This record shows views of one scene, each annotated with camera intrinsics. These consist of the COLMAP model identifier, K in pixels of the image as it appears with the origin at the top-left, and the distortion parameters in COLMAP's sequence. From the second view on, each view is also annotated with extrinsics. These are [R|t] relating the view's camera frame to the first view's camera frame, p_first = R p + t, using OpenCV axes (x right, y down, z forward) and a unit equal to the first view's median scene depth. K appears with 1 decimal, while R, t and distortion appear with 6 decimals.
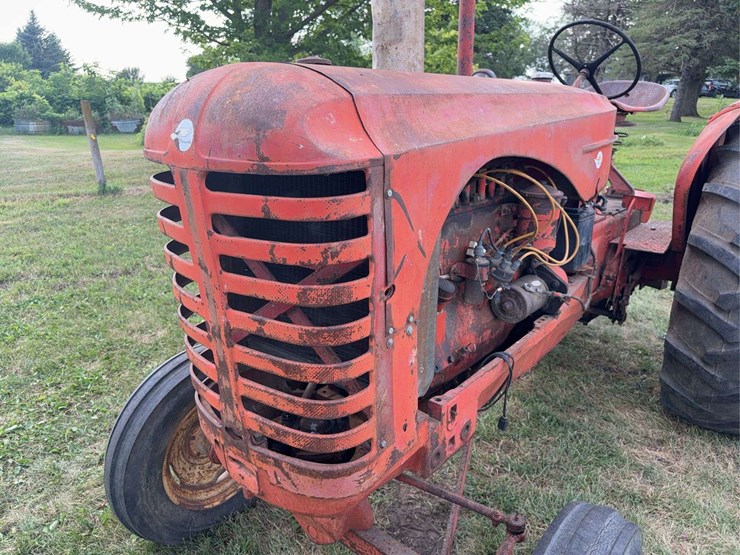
lens RADIAL K [[528.7, 0, 370.0], [0, 528.7, 277.5], [0, 0, 1]] dist [0.039184, -0.051577]
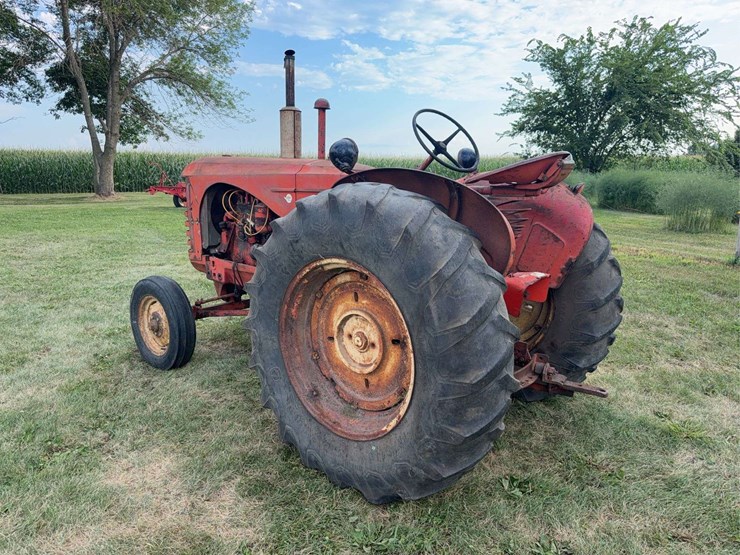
lens RADIAL K [[528.7, 0, 370.0], [0, 528.7, 277.5], [0, 0, 1]] dist [0.039184, -0.051577]
pose [[-0.022621, 0.203630, -0.978787, 2.076164], [-0.339510, 0.919289, 0.199098, -0.387577], [0.940330, 0.336811, 0.048339, 1.138904]]
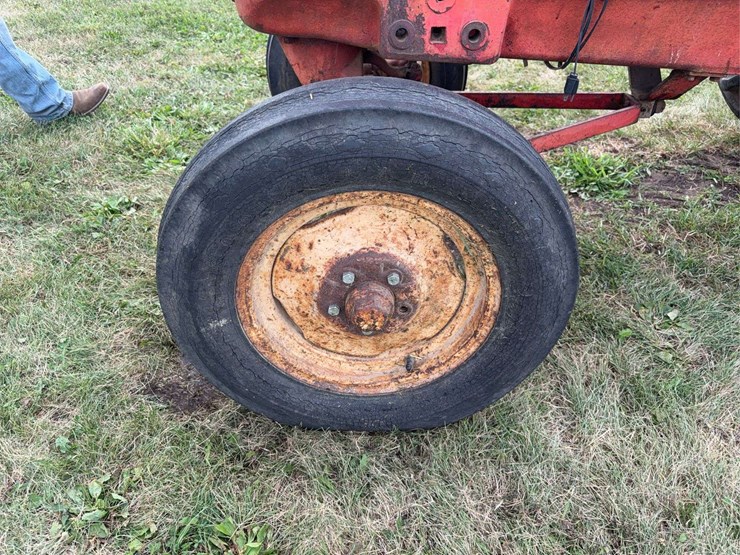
lens RADIAL K [[528.7, 0, 370.0], [0, 528.7, 277.5], [0, 0, 1]] dist [0.039184, -0.051577]
pose [[0.649291, 0.472537, -0.595928, 0.485205], [-0.266136, 0.875186, 0.404006, 0.223968], [0.712456, -0.103719, 0.694010, 0.238297]]
